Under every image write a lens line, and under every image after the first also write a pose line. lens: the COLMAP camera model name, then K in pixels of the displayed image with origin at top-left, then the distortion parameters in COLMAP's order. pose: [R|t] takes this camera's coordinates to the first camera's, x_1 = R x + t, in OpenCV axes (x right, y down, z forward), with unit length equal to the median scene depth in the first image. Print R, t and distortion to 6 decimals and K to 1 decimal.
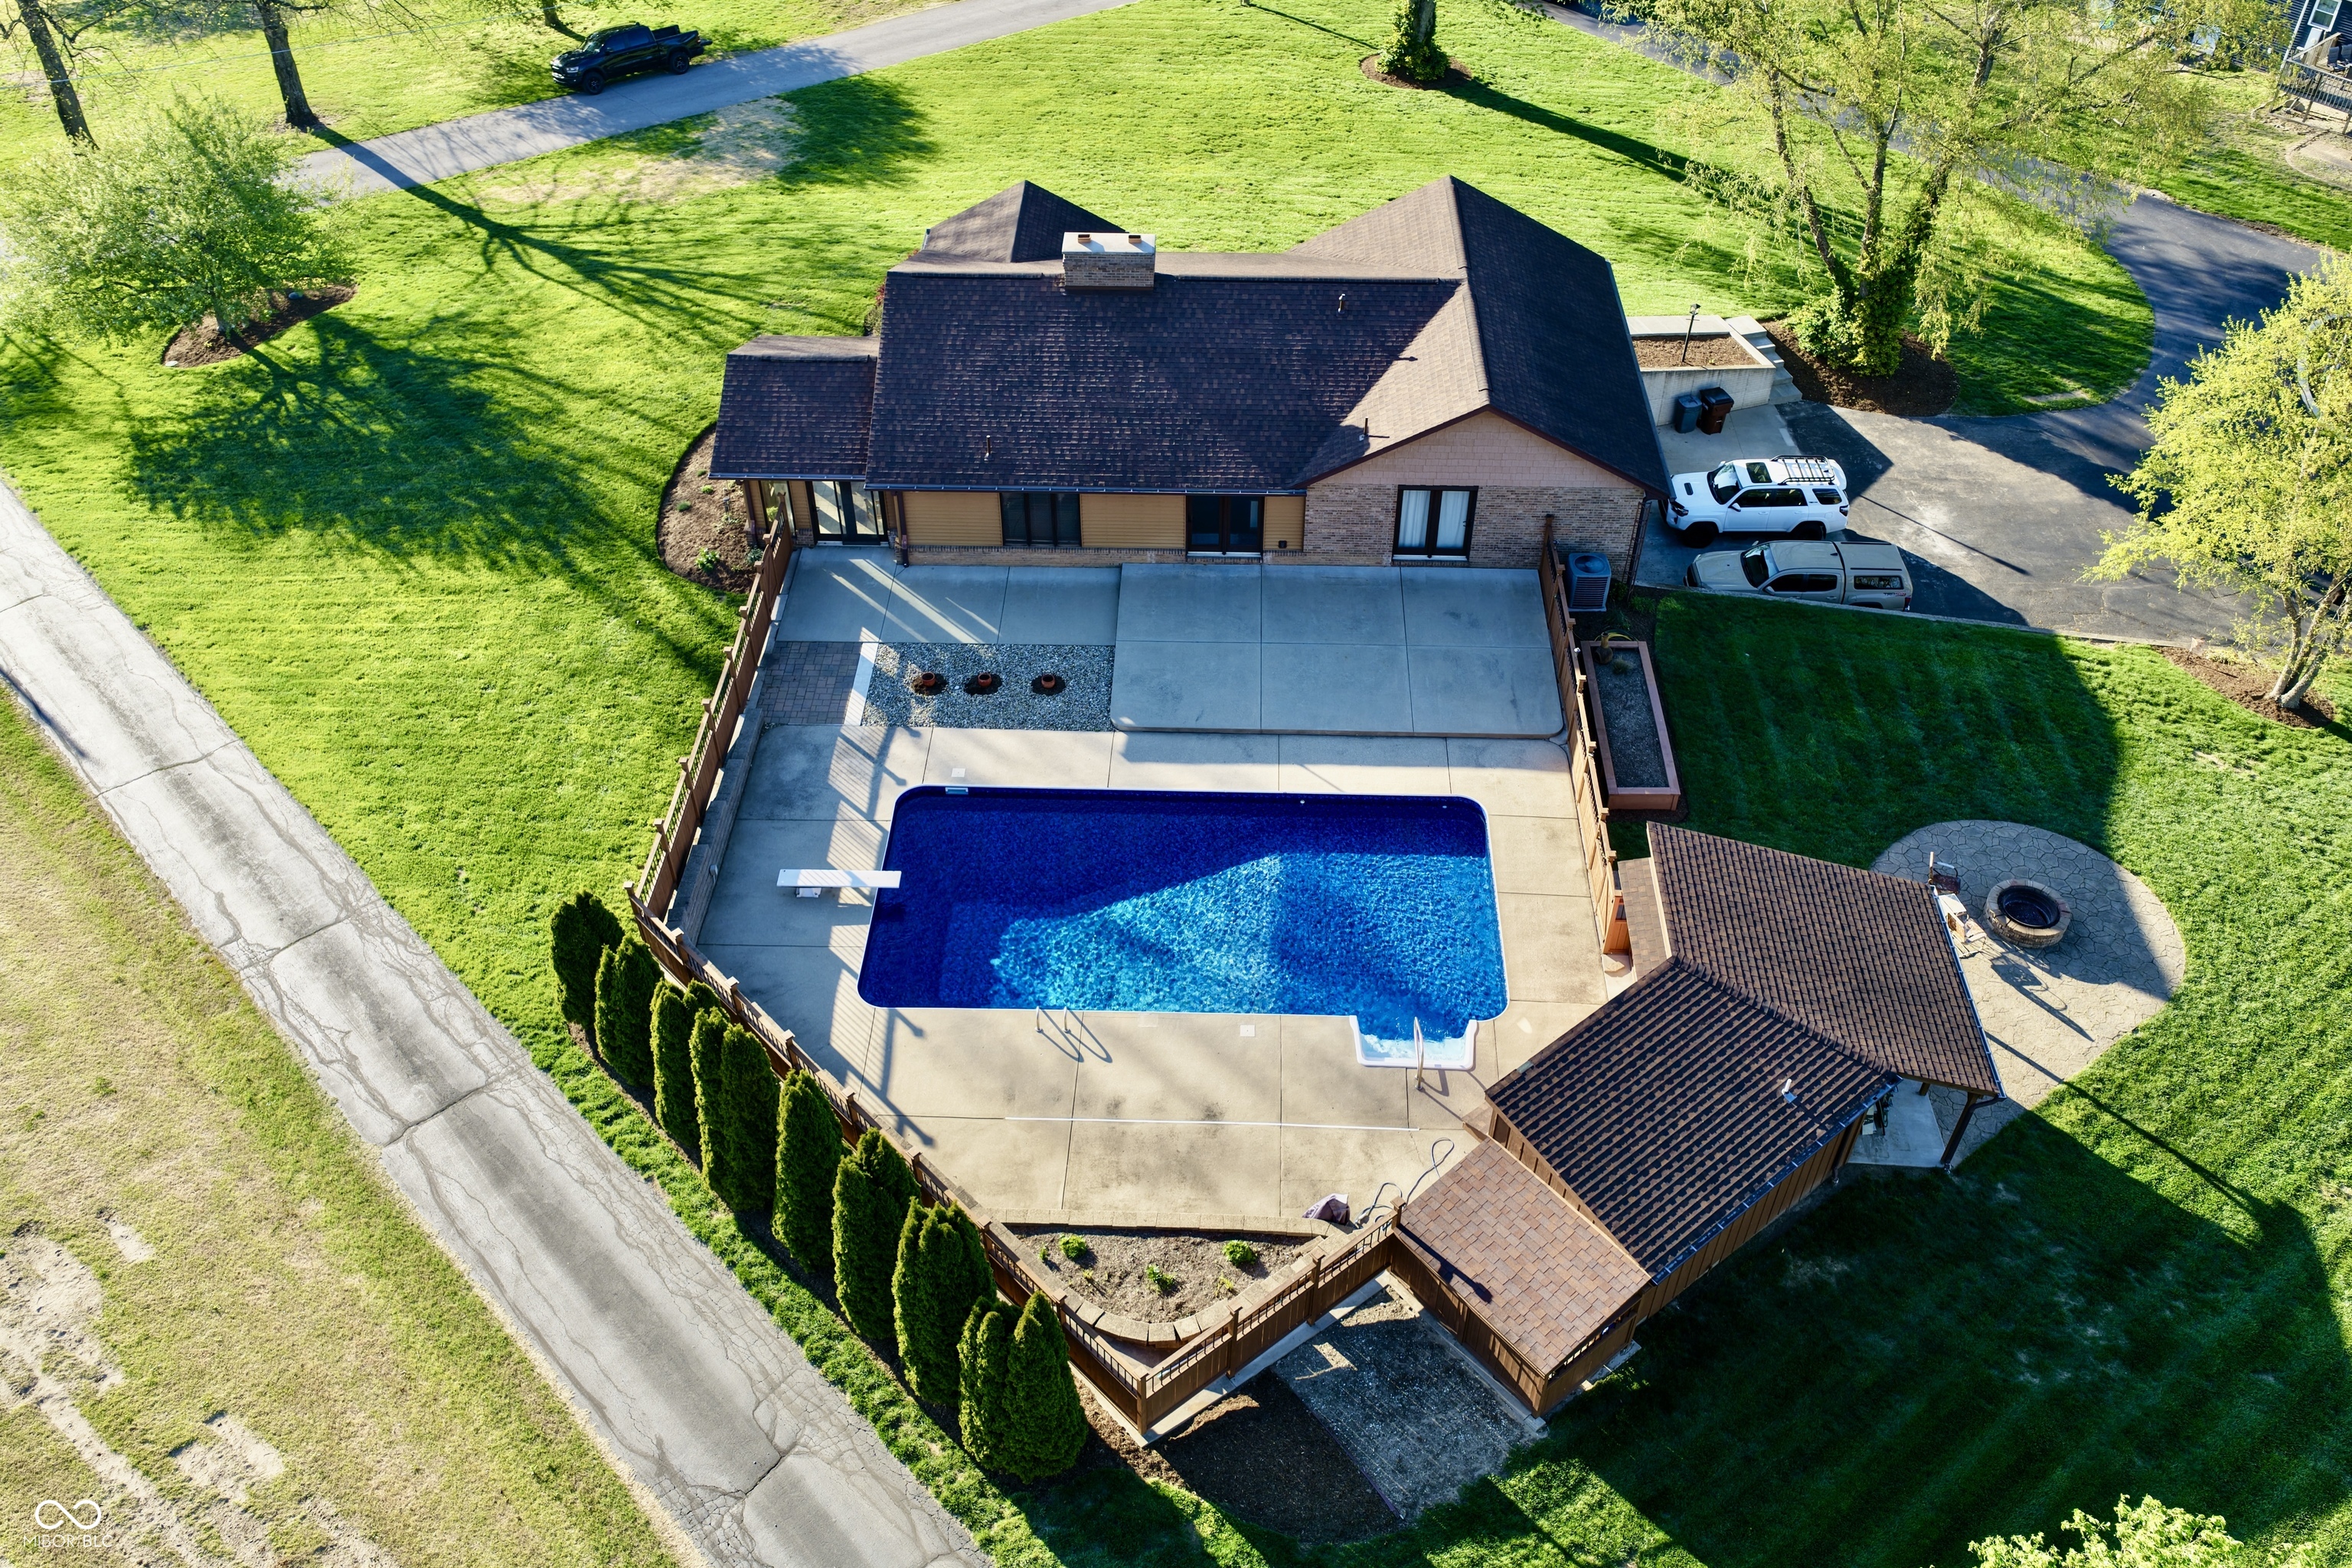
lens RADIAL K [[1949.9, 0, 1191.4], [0, 1949.9, 800.5], [0, 0, 1]] dist [-0.006071, 0.037121]
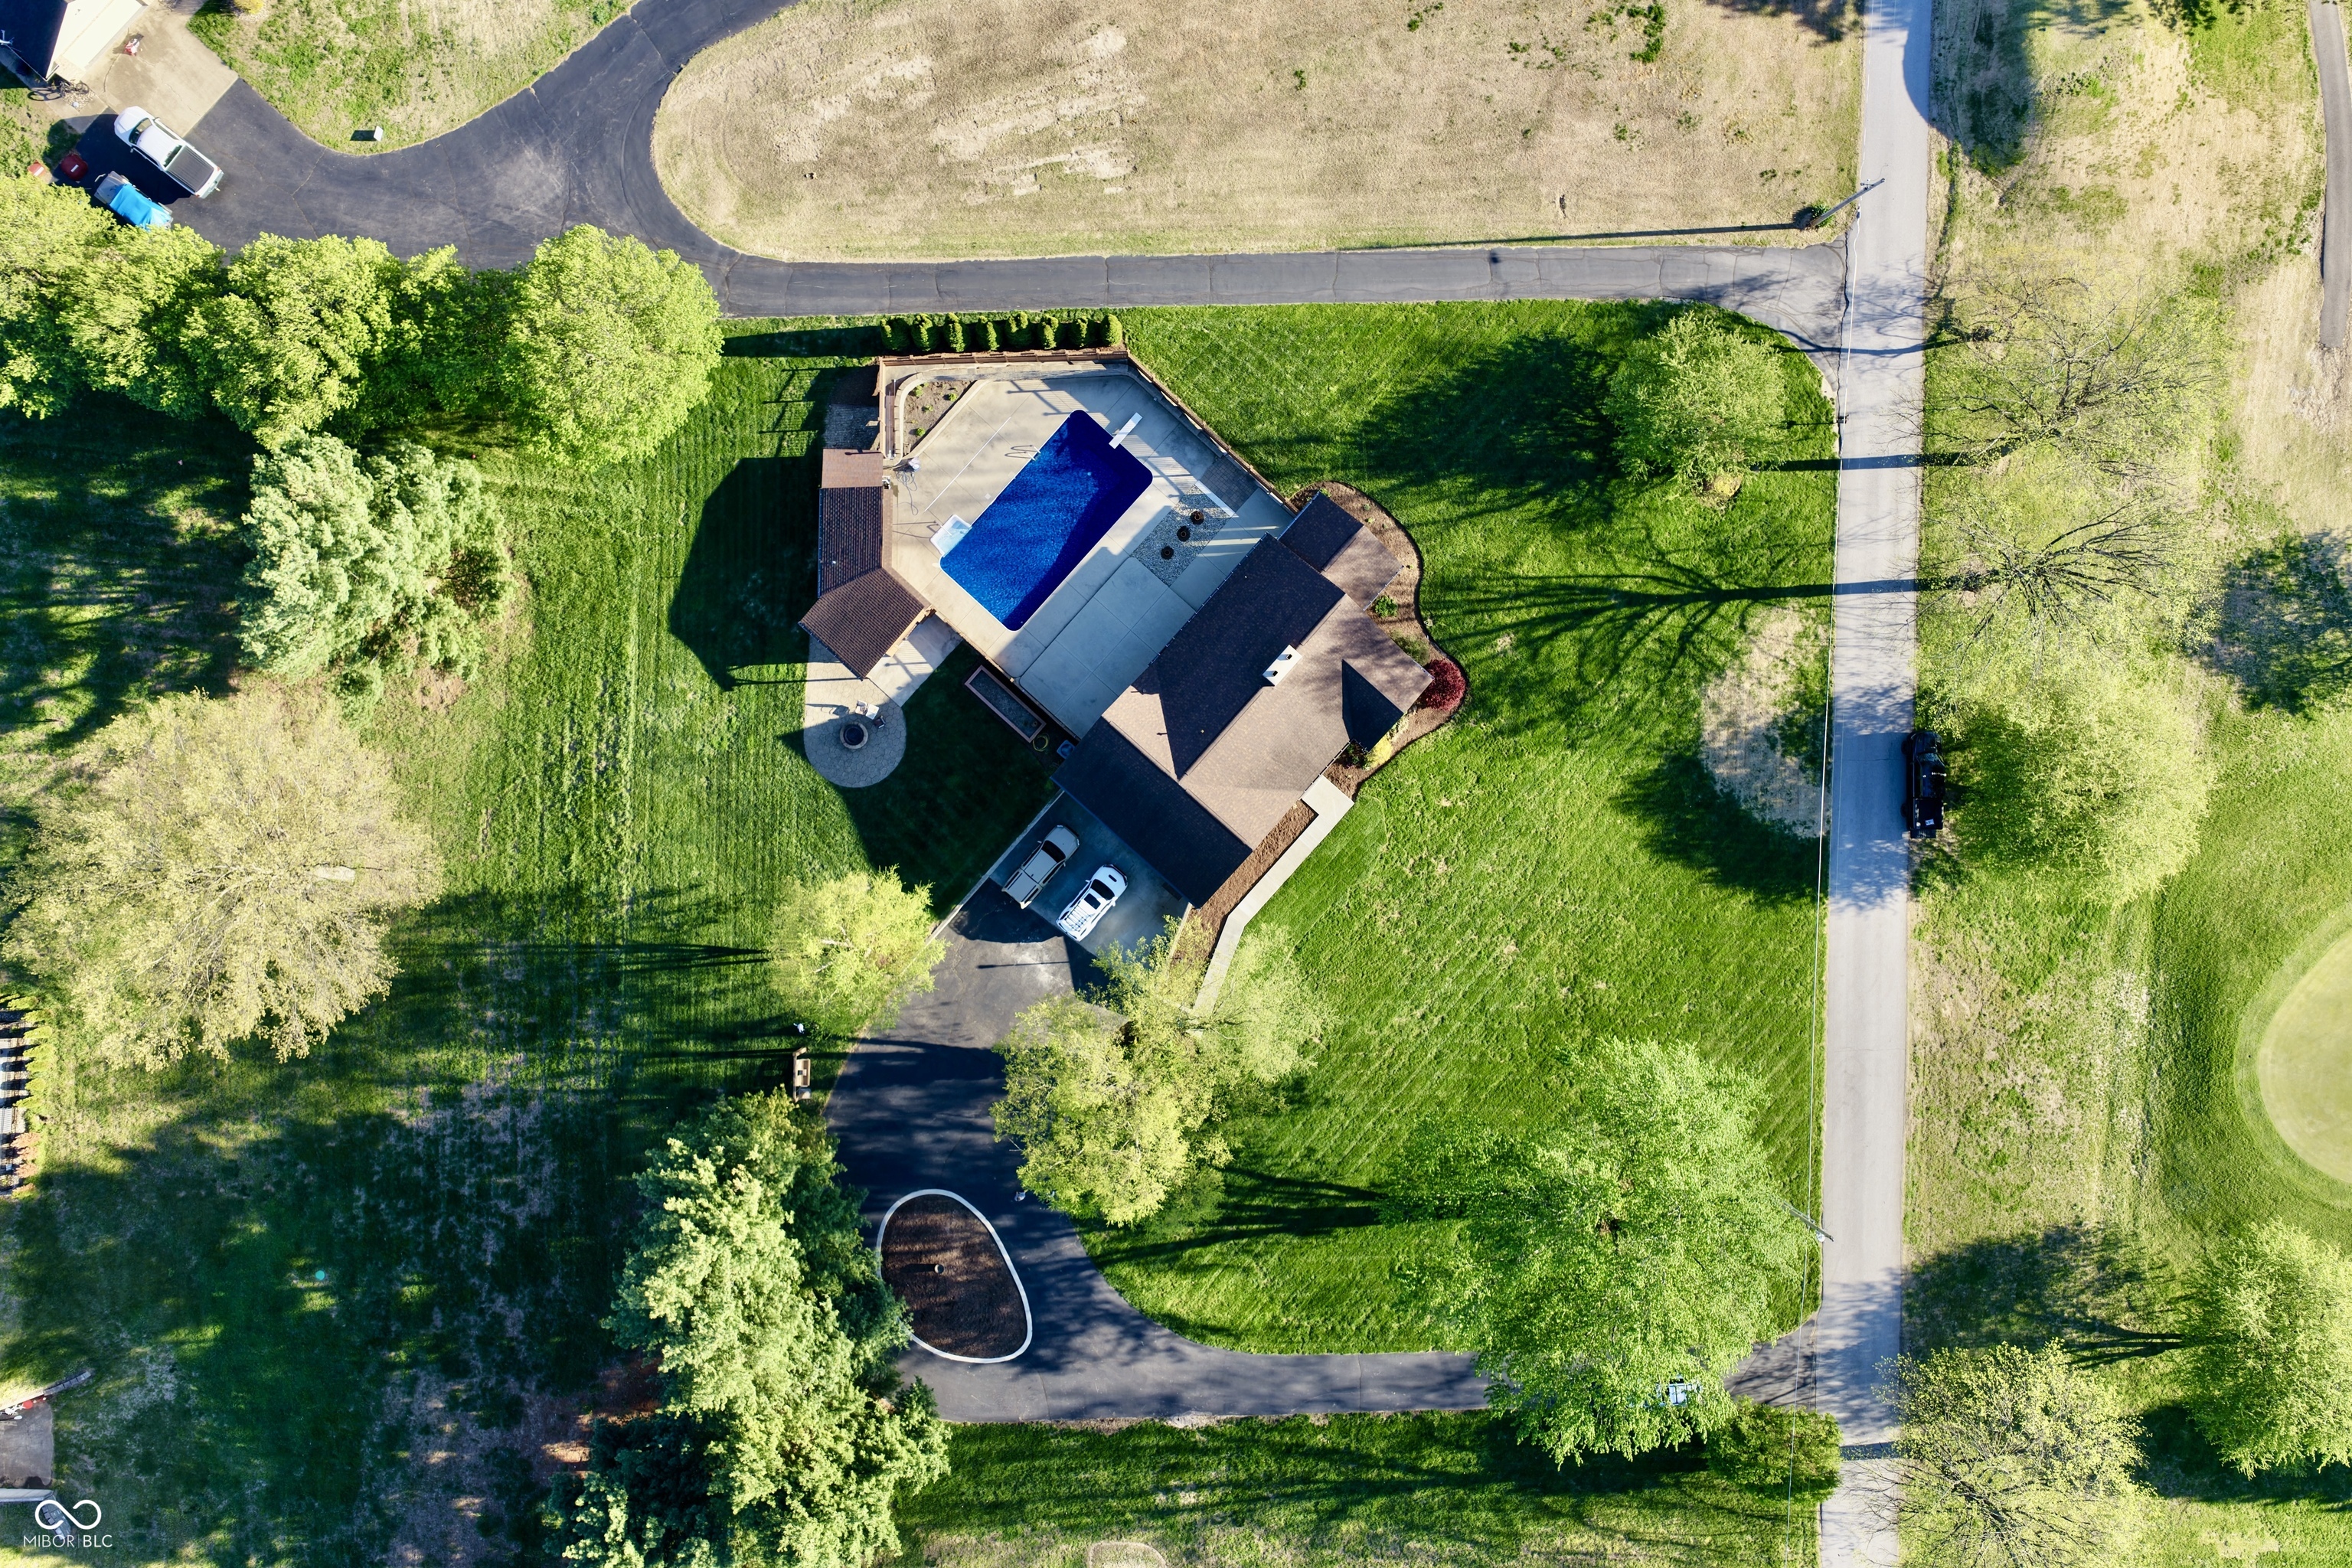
lens RADIAL K [[1949.9, 0, 1176.9], [0, 1949.9, 779.8], [0, 0, 1]] dist [-0.006071, 0.037121]
pose [[-0.647214, 0.762245, -0.009824, 0.173956], [-0.533797, -0.443966, 0.719691, -2.073937], [0.544219, 0.471038, 0.694225, -0.654123]]
